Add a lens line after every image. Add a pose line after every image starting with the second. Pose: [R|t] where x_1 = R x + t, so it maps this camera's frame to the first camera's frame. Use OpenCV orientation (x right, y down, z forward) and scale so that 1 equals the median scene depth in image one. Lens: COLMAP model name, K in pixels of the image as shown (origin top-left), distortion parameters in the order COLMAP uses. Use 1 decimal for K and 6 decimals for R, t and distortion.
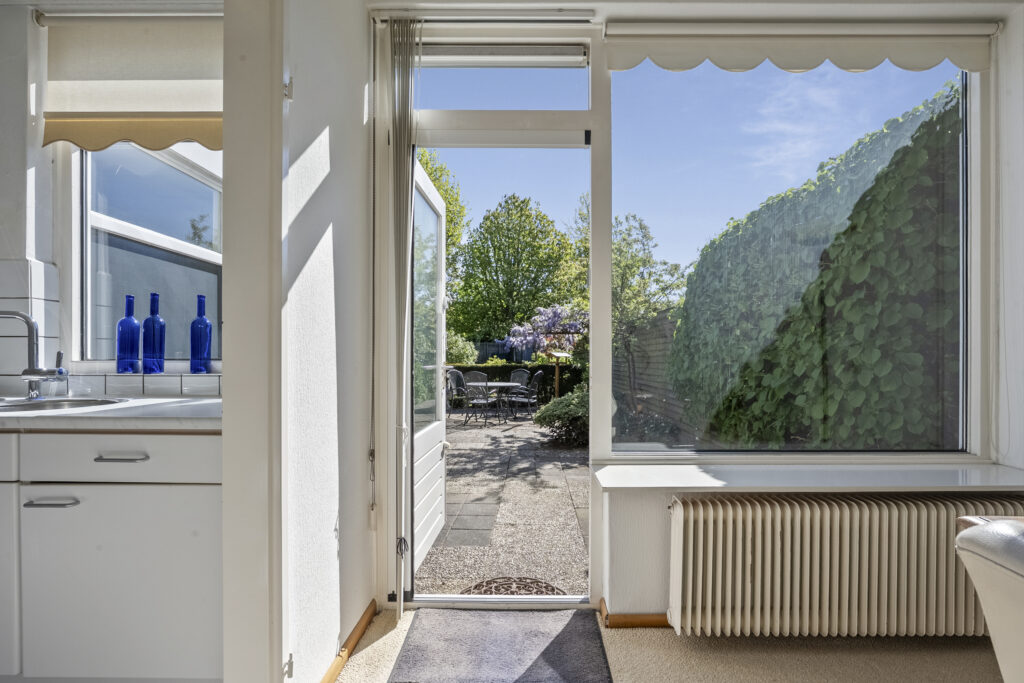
lens RADIAL K [[428.5, 0, 513.2], [0, 428.5, 354.3], [0, 0, 1]] dist [0.000036, -0.000057]
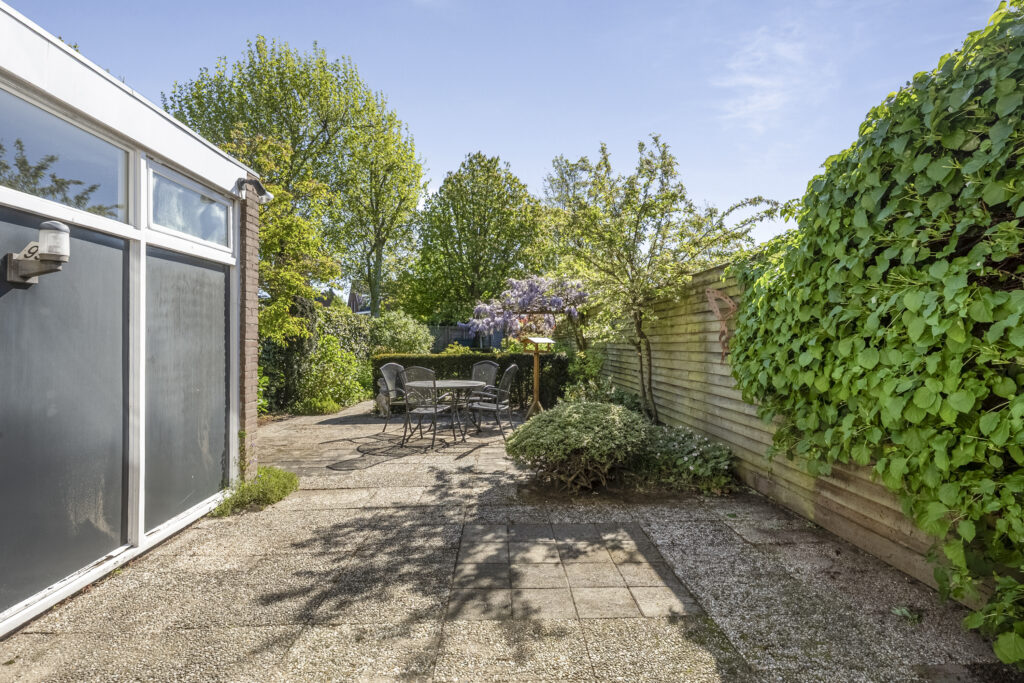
lens RADIAL K [[473.0, 0, 512.0], [0, 473.0, 341.5], [0, 0, 1]] dist [0.000165, 0.000017]
pose [[0.997876, -0.006600, 0.064811, 0.006721], [0.006408, 0.999974, 0.003170, -0.000140], [-0.064831, -0.002748, 0.997893, 0.145428]]
